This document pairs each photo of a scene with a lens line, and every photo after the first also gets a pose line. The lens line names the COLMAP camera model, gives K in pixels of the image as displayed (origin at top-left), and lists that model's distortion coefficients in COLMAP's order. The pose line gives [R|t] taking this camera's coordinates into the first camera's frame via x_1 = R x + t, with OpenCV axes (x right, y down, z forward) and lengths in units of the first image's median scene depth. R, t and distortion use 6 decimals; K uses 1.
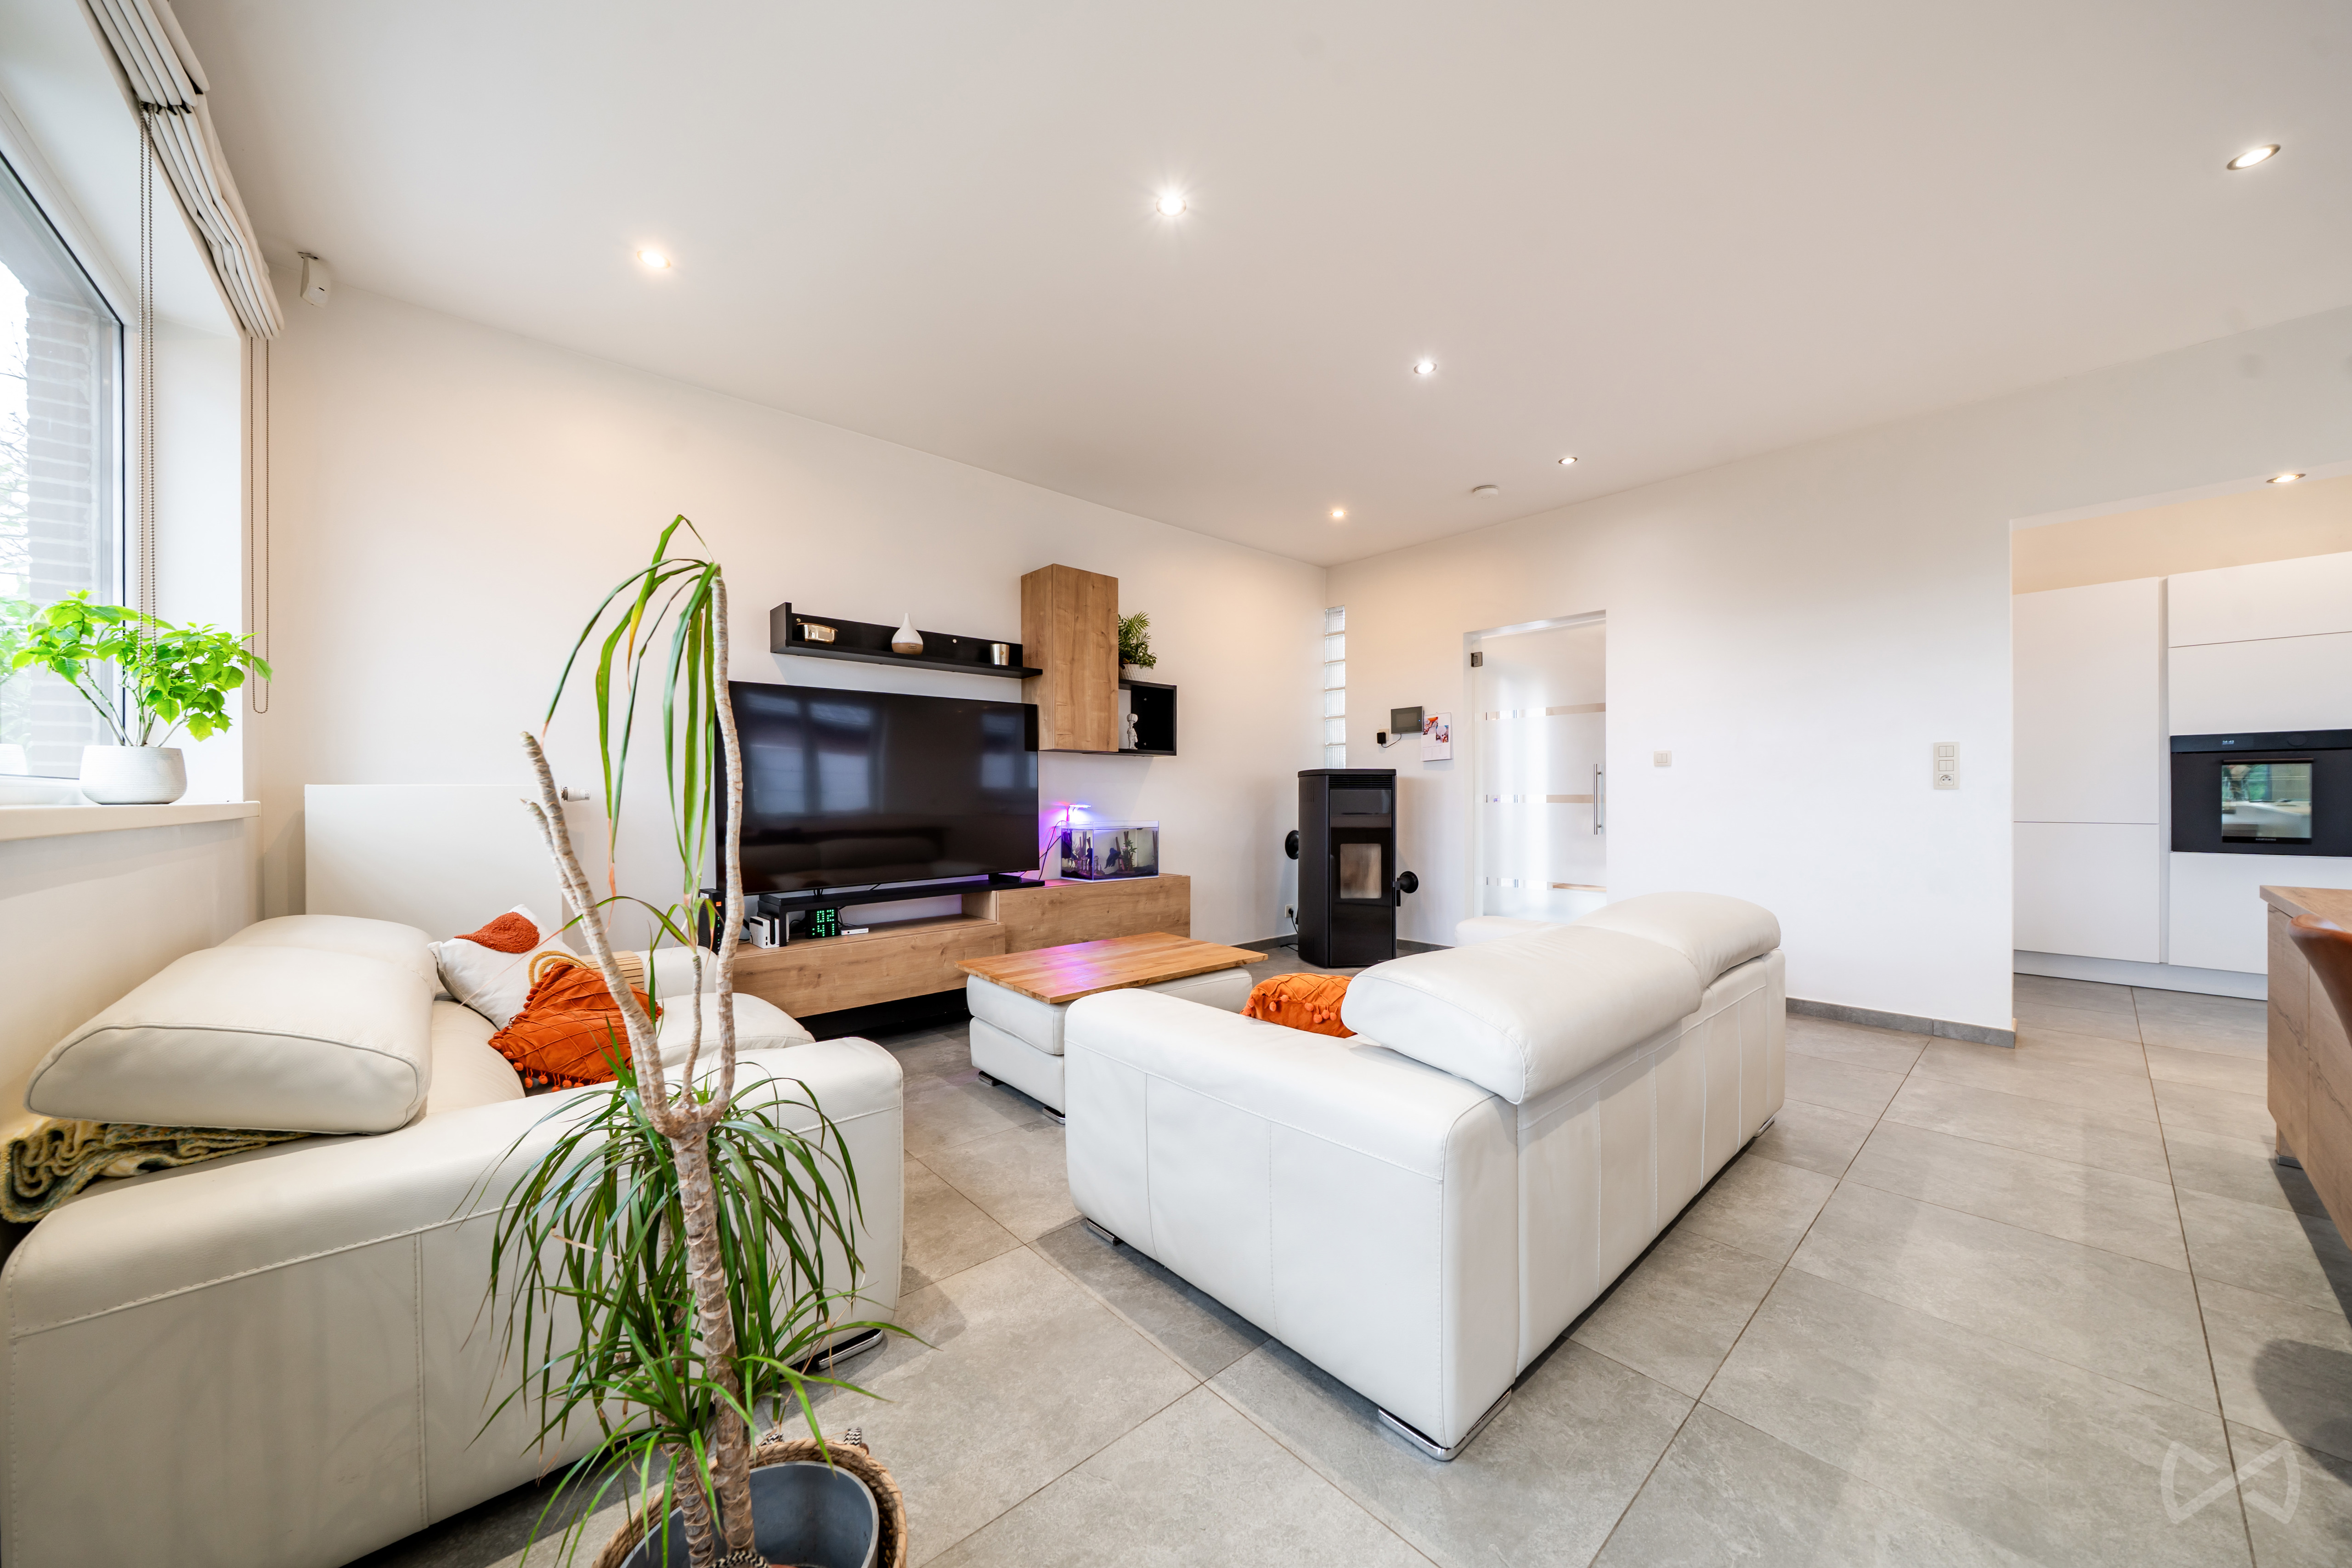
lens RADIAL K [[809.8, 0, 1153.3], [0, 809.8, 788.8], [0, 0, 1]] dist [-0.006251, -0.000324]
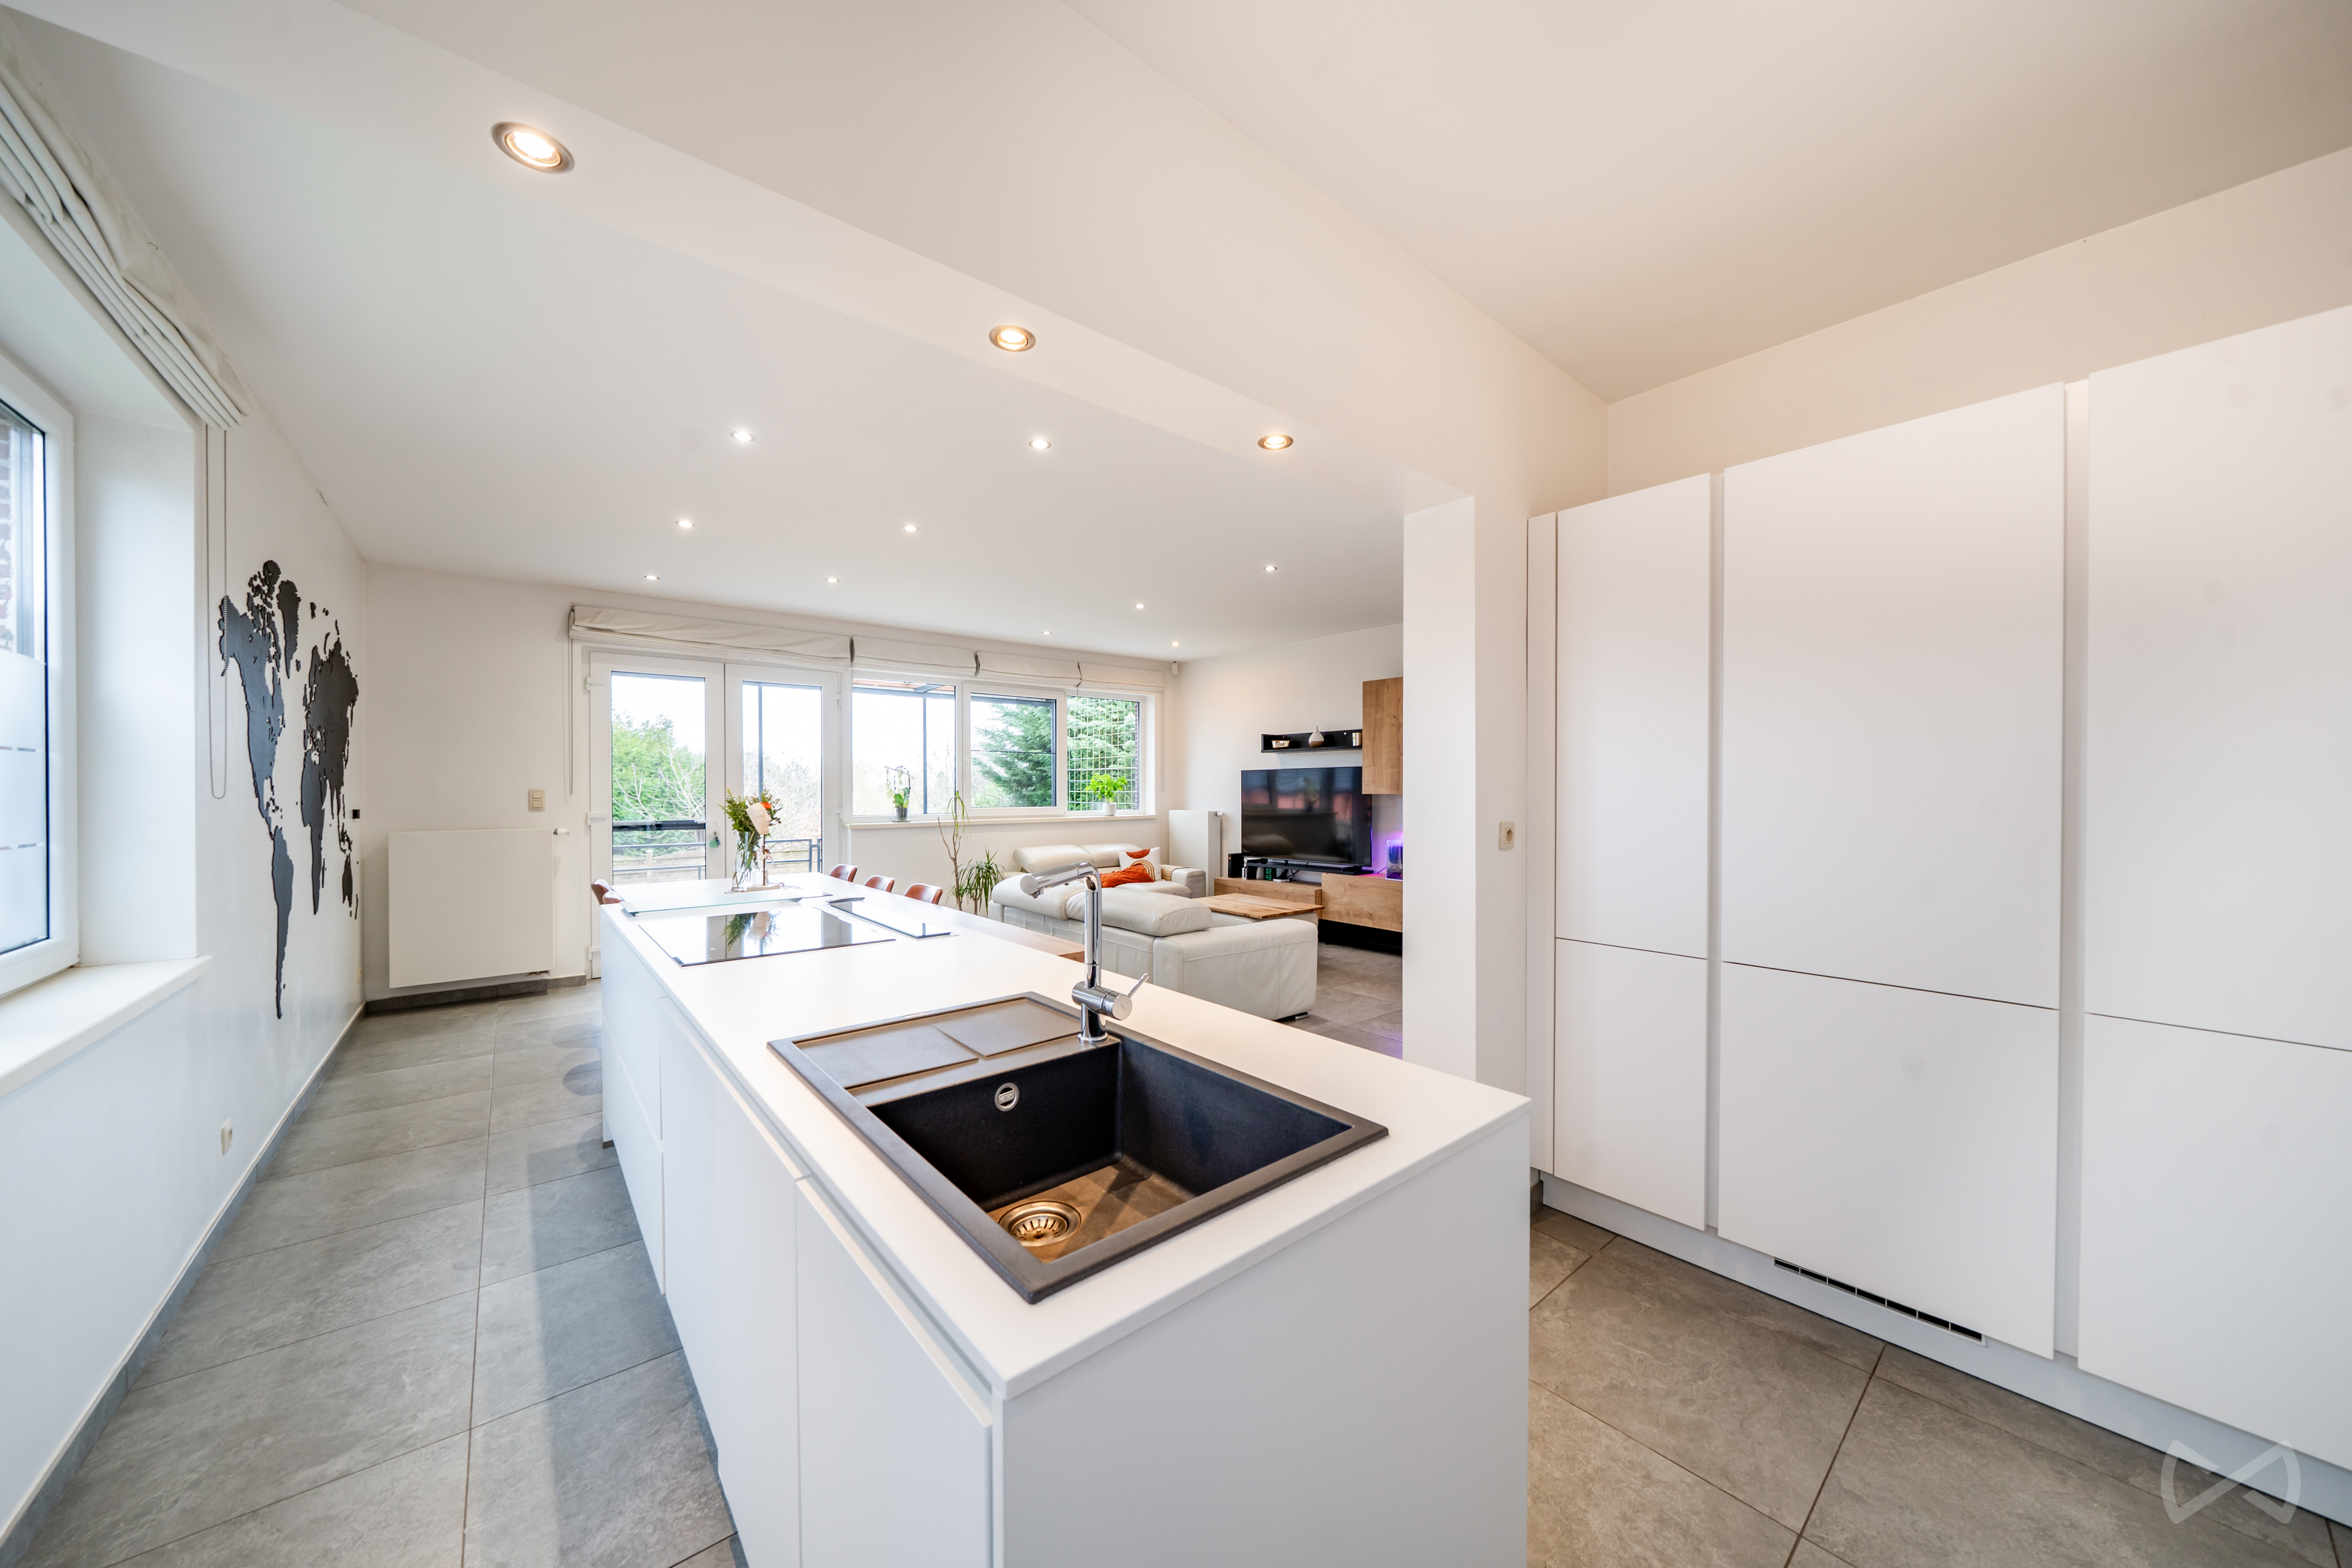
lens RADIAL K [[809.8, 0, 1178.0], [0, 809.8, 784.4], [0, 0, 1]] dist [-0.006251, -0.000324]
pose [[-0.017552, -0.001615, -0.999845, 1.539779], [0.003251, 0.999993, -0.001673, -0.069768], [0.999841, -0.003280, -0.017546, 0.673119]]
